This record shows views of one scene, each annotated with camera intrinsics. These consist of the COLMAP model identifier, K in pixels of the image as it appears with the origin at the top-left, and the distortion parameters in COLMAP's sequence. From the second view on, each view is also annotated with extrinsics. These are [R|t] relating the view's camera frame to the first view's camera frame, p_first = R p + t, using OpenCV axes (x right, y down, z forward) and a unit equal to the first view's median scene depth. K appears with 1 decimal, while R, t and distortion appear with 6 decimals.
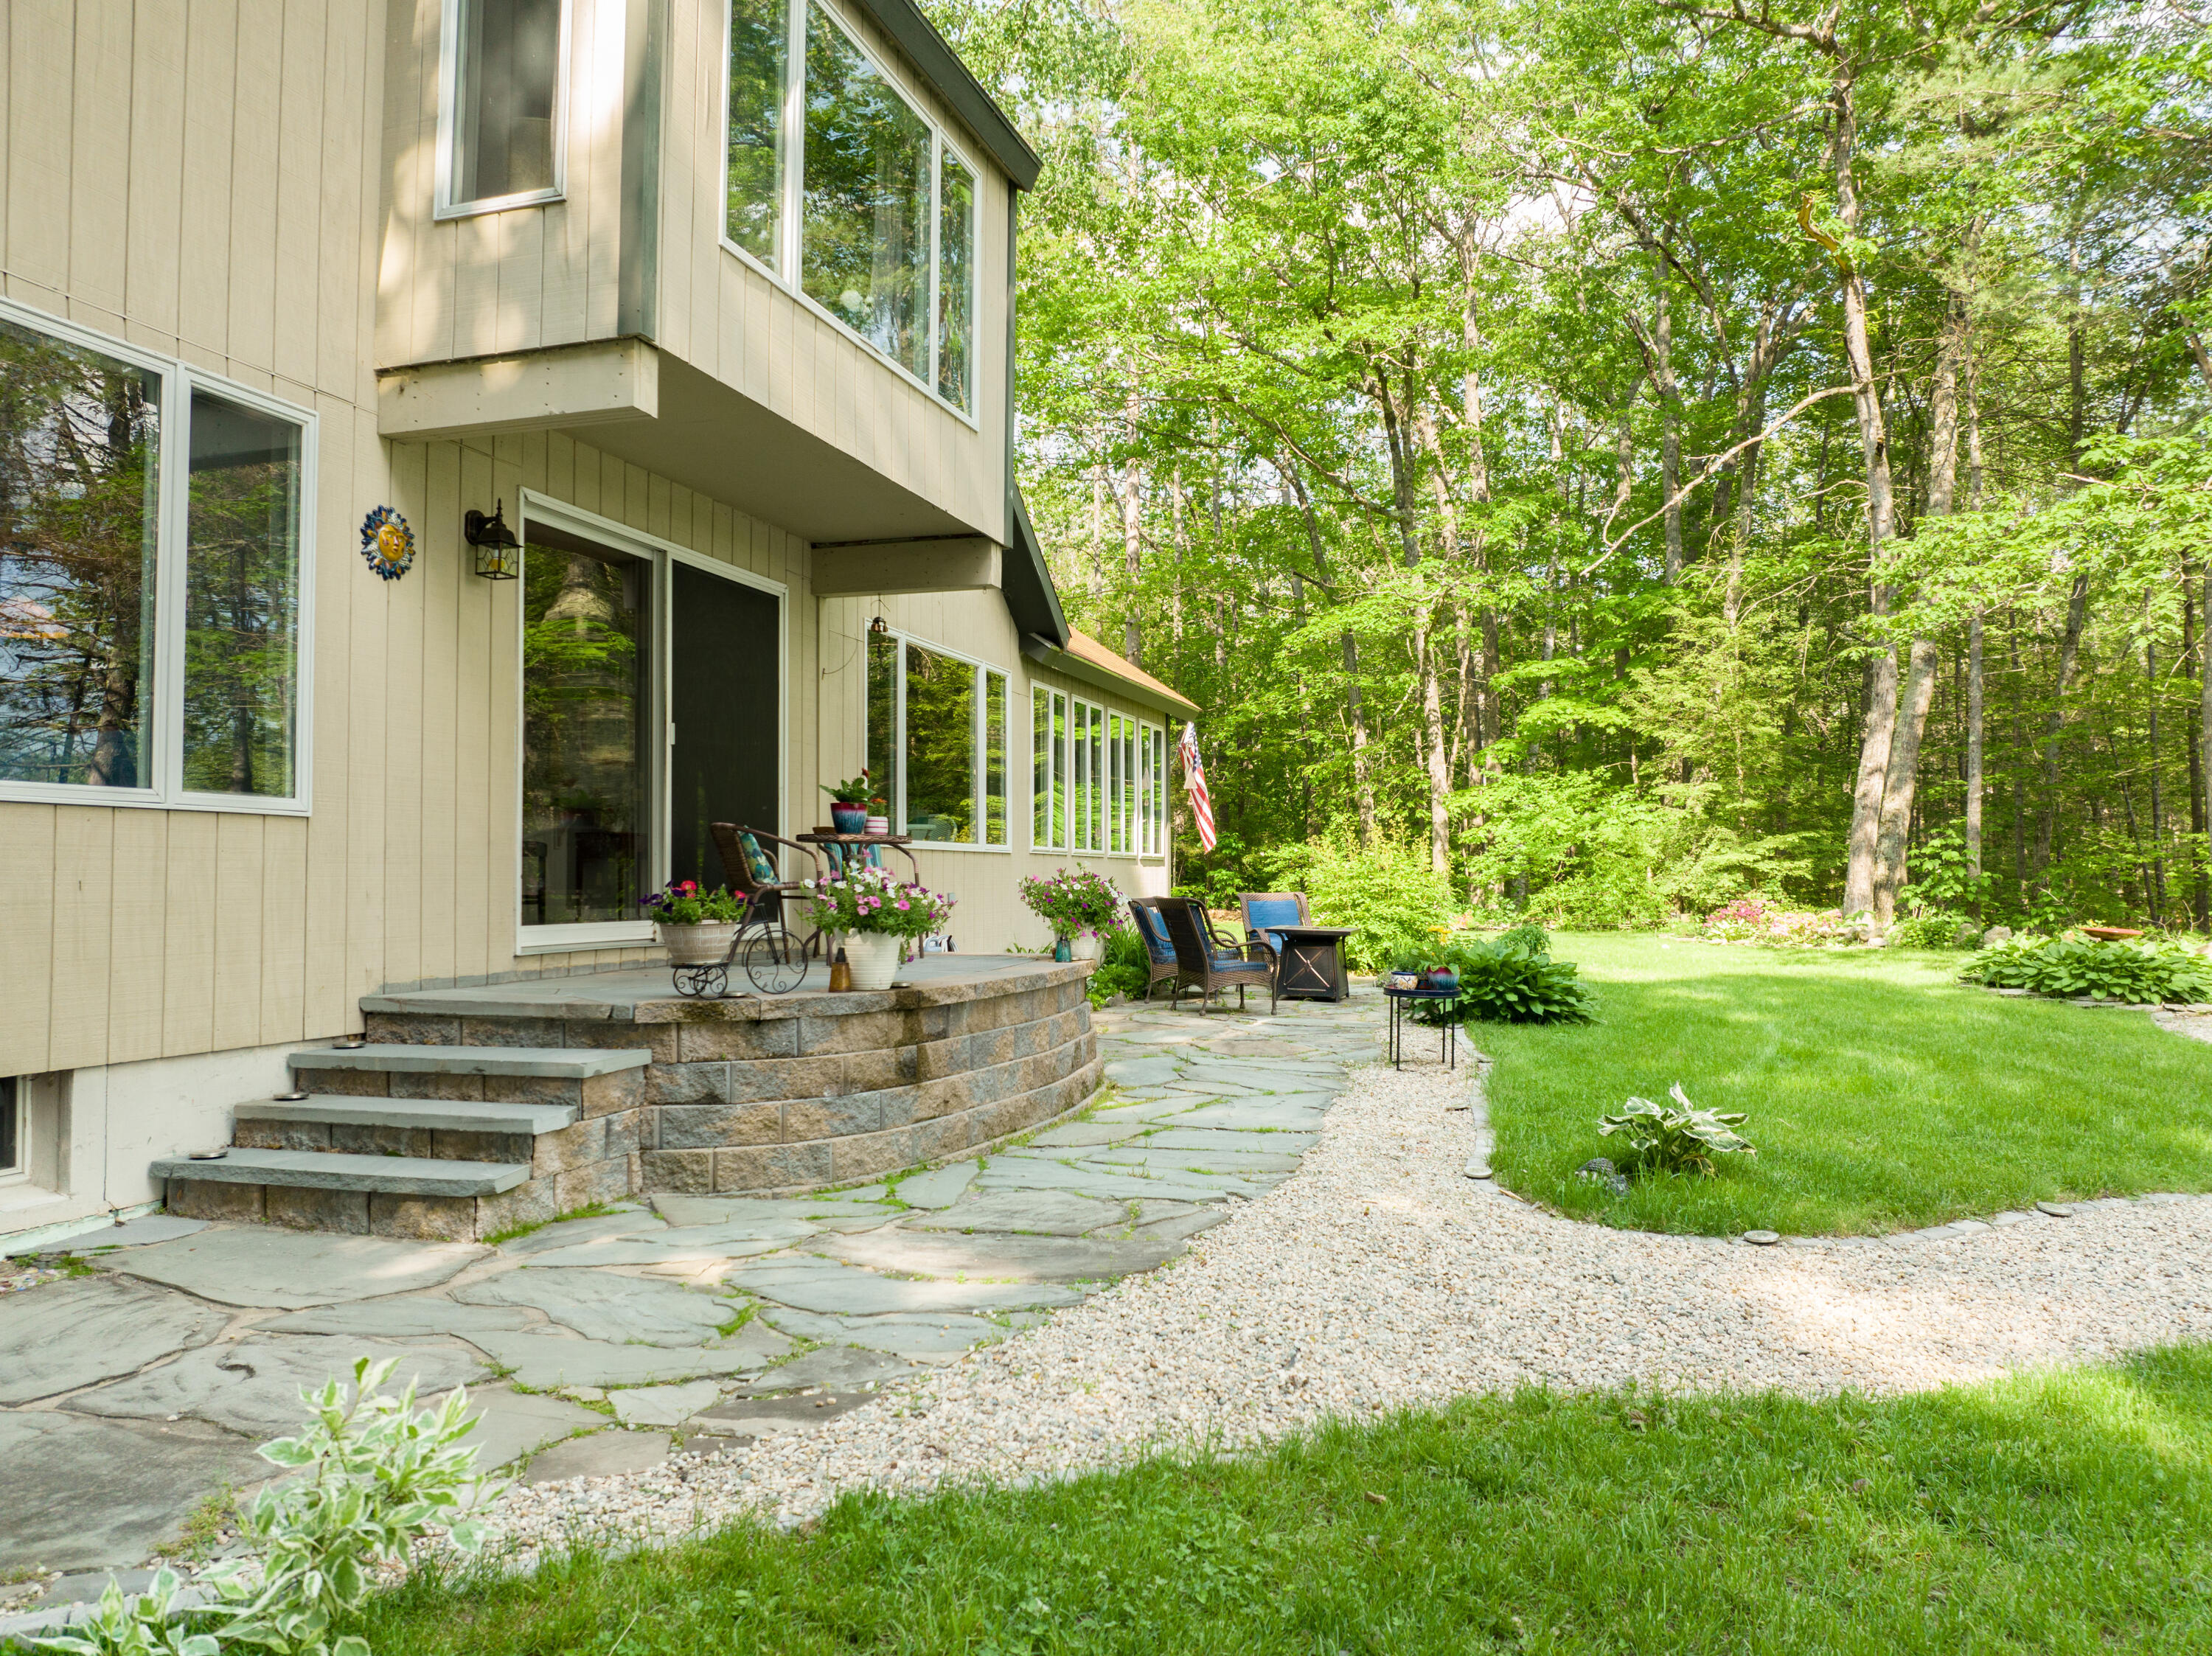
lens RADIAL K [[1551.6, 0, 1103.2], [0, 1551.6, 822.4], [0, 0, 1]] dist [-0.040471, 0.010748]
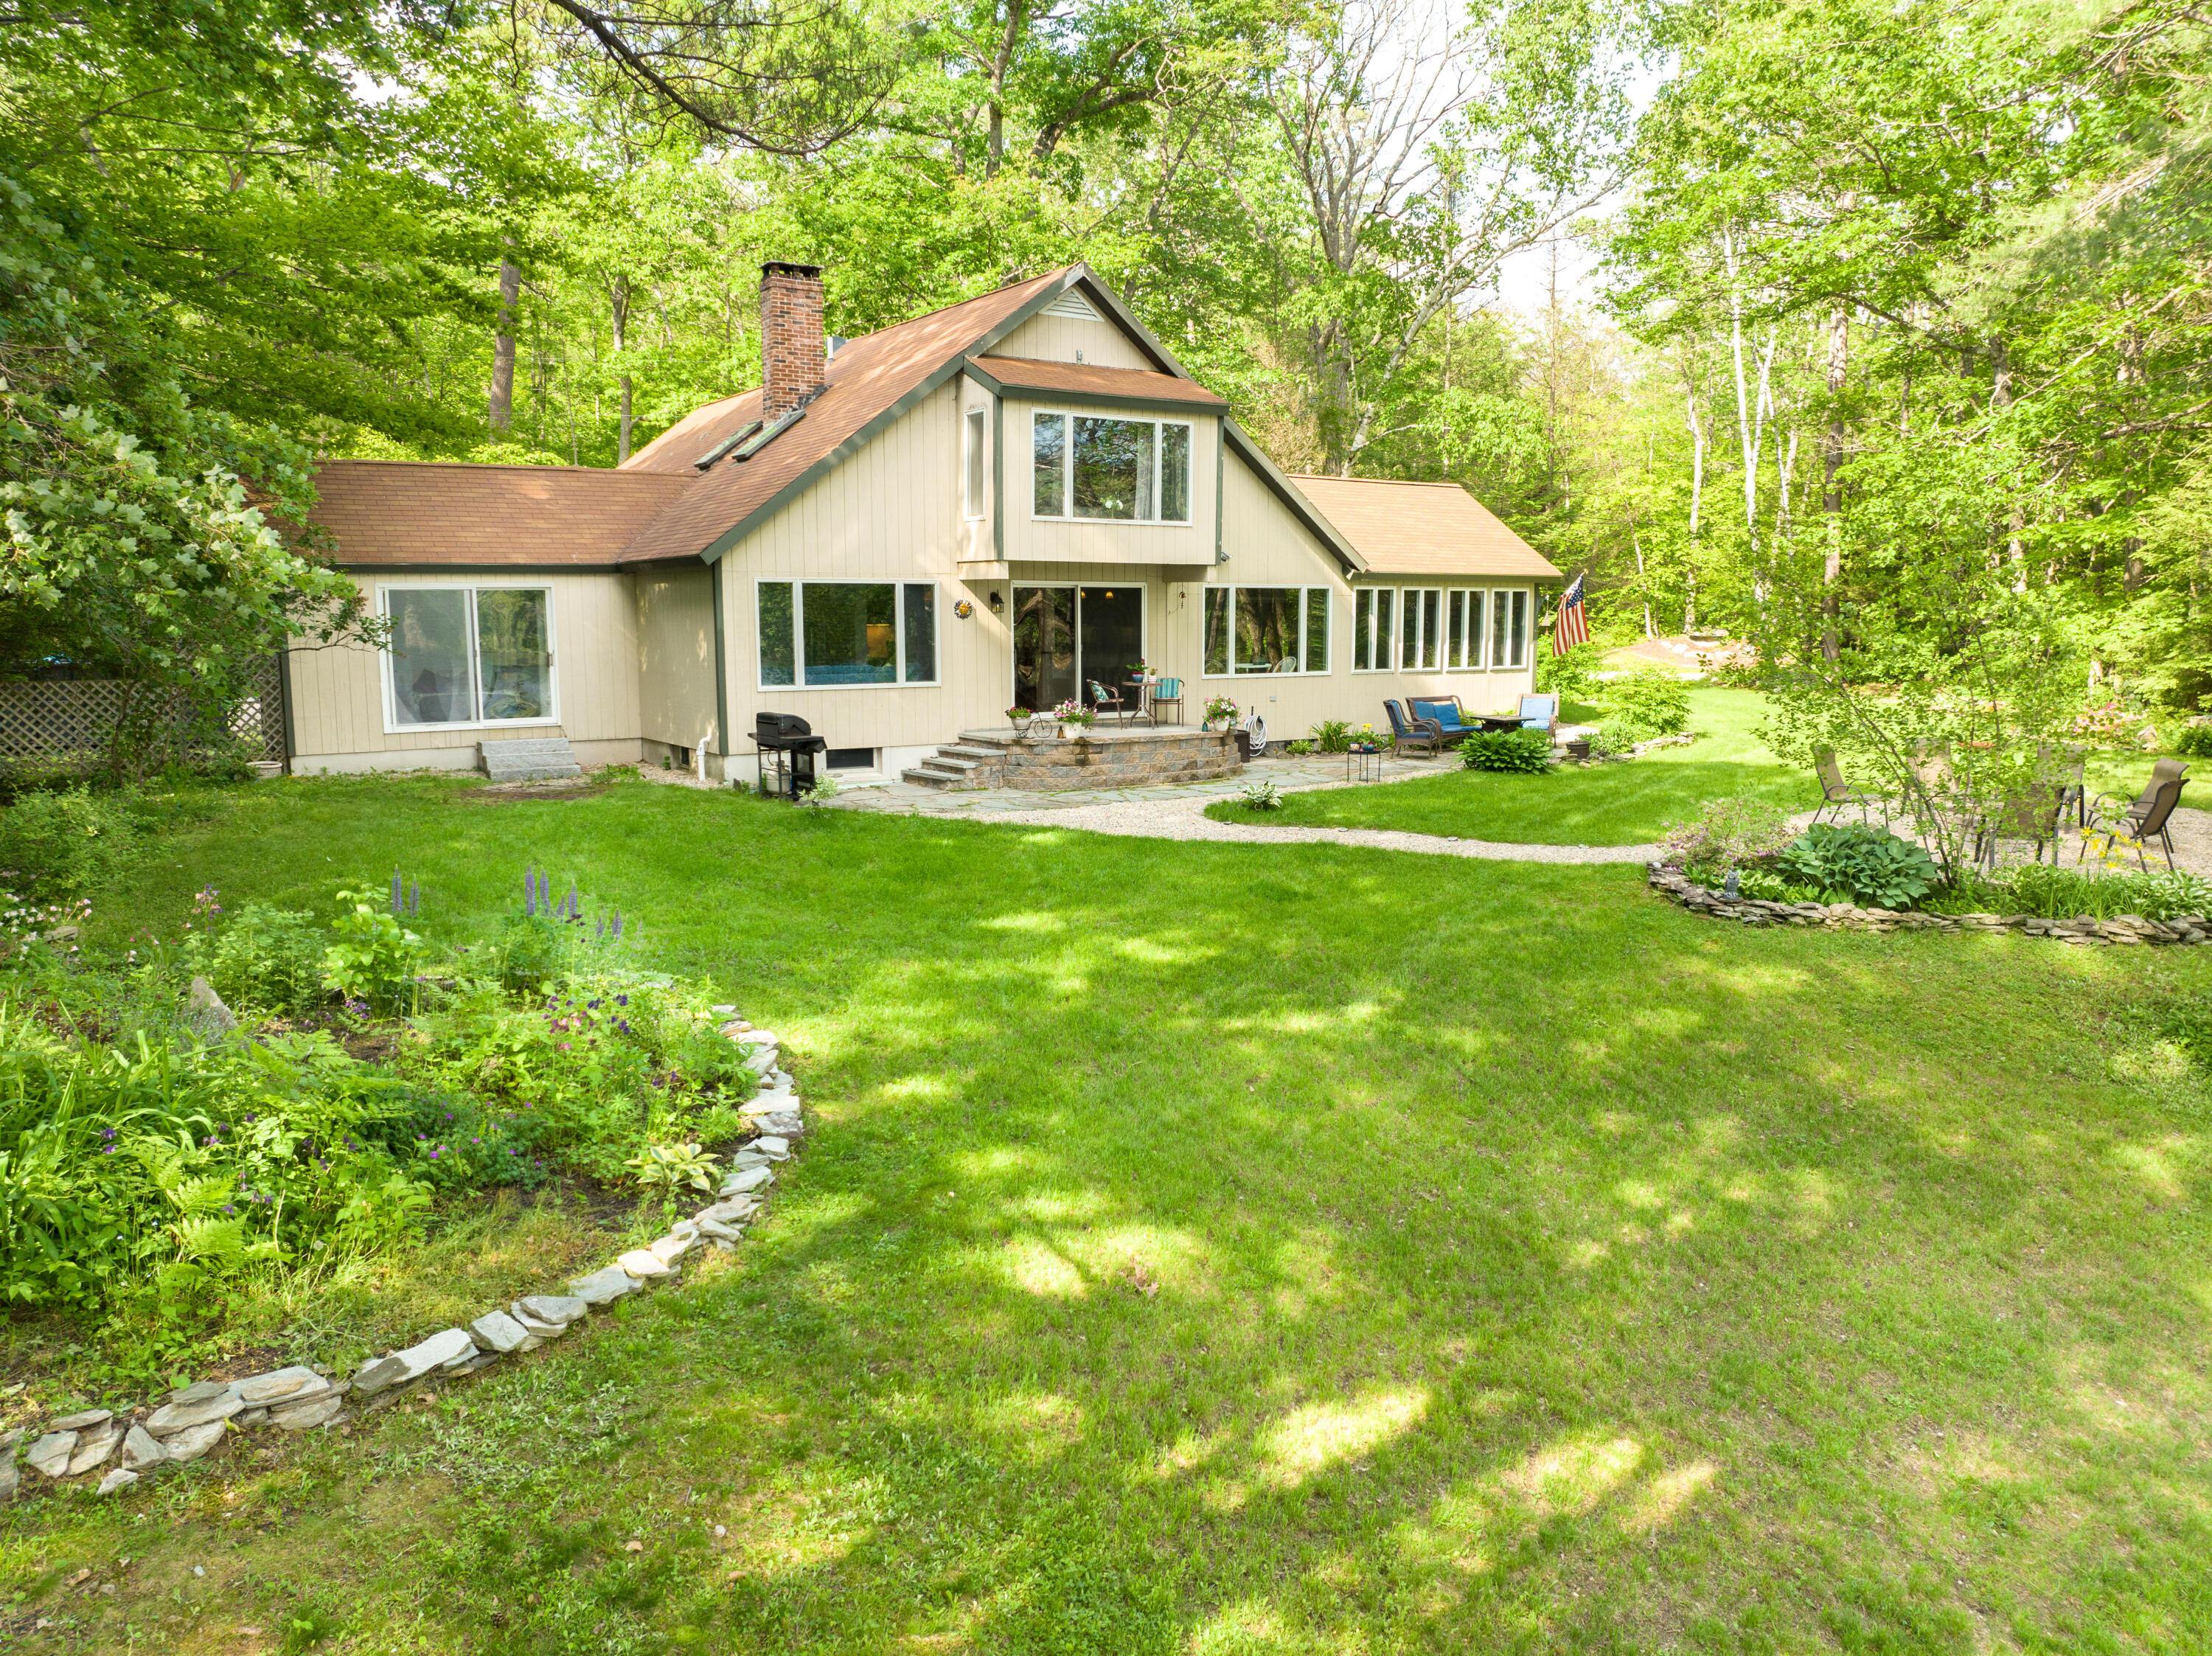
lens RADIAL K [[1551.6, 0, 1104.5], [0, 1551.6, 828.0], [0, 0, 1]] dist [-0.040471, 0.010748]
pose [[0.765999, 0.088835, -0.636674, 1.895526], [0.024406, 0.985673, 0.166894, -0.240318], [0.642378, -0.143379, 0.752856, -1.413751]]
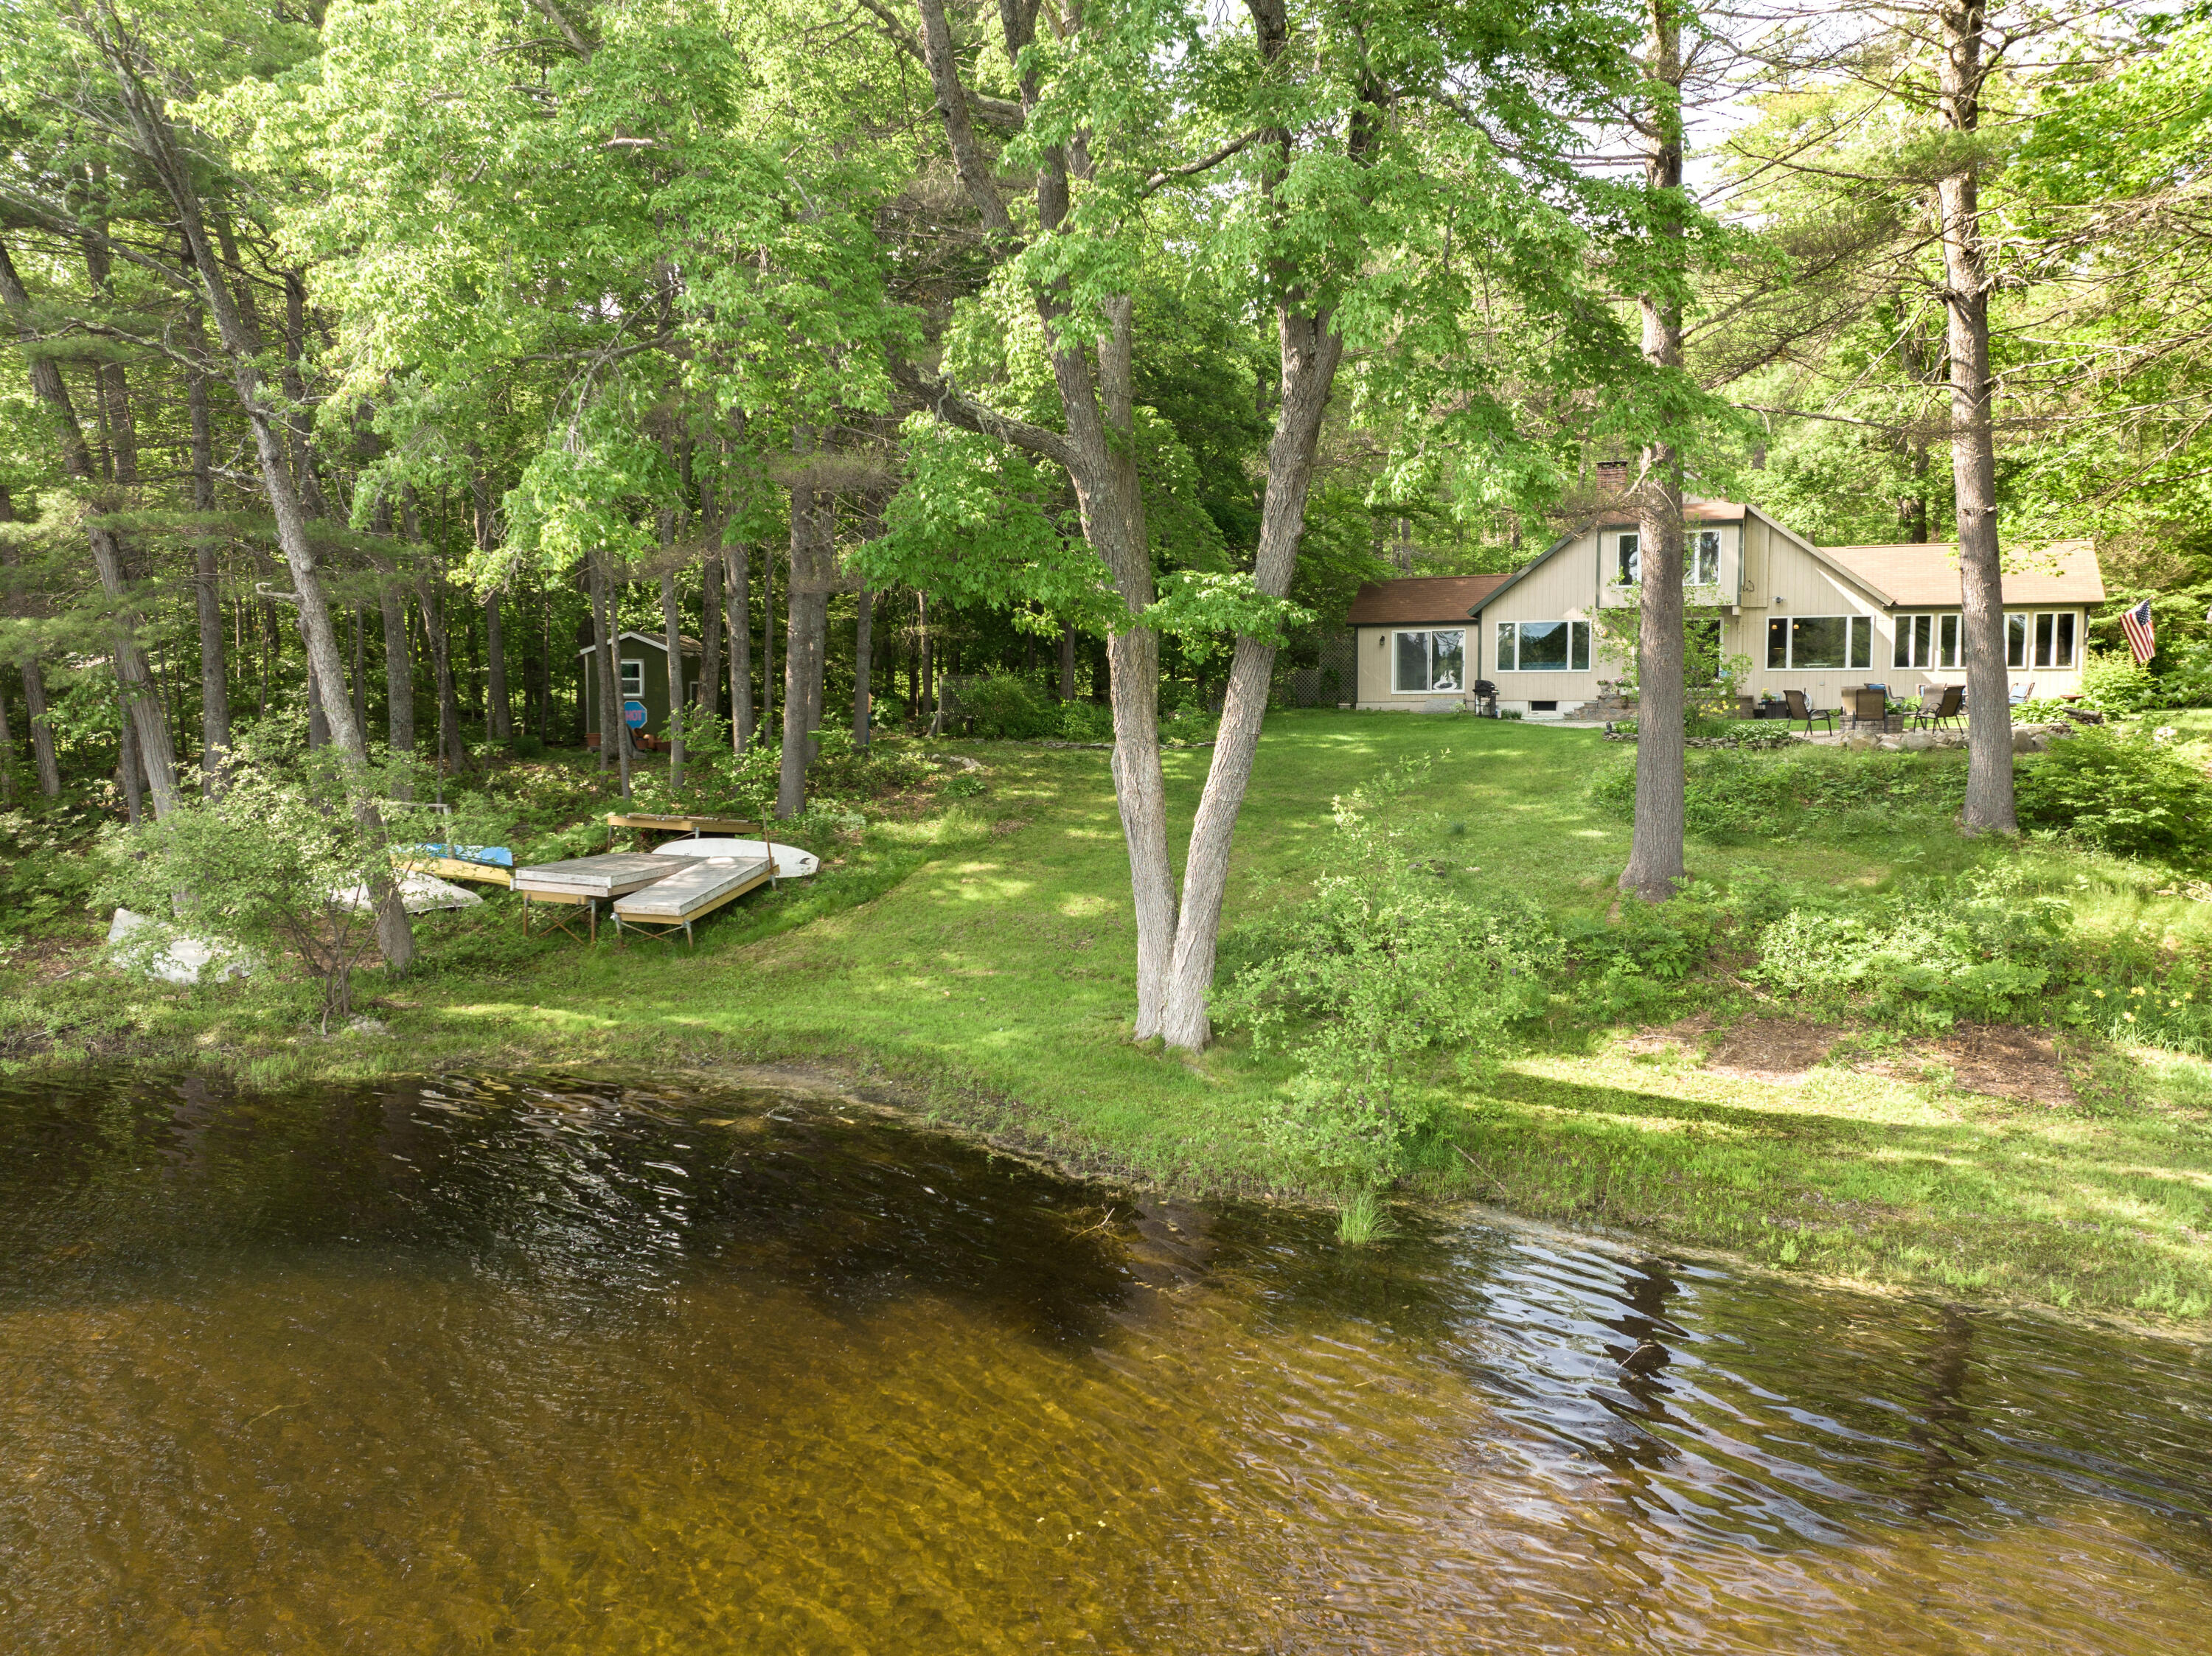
lens RADIAL K [[1551.6, 0, 1107.4], [0, 1551.6, 821.9], [0, 0, 1]] dist [-0.040471, 0.010748]
pose [[-0.149277, 0.088645, -0.984814, 6.294292], [0.046395, 0.995504, 0.082574, -0.006508], [0.987706, -0.033364, -0.152718, -0.213829]]
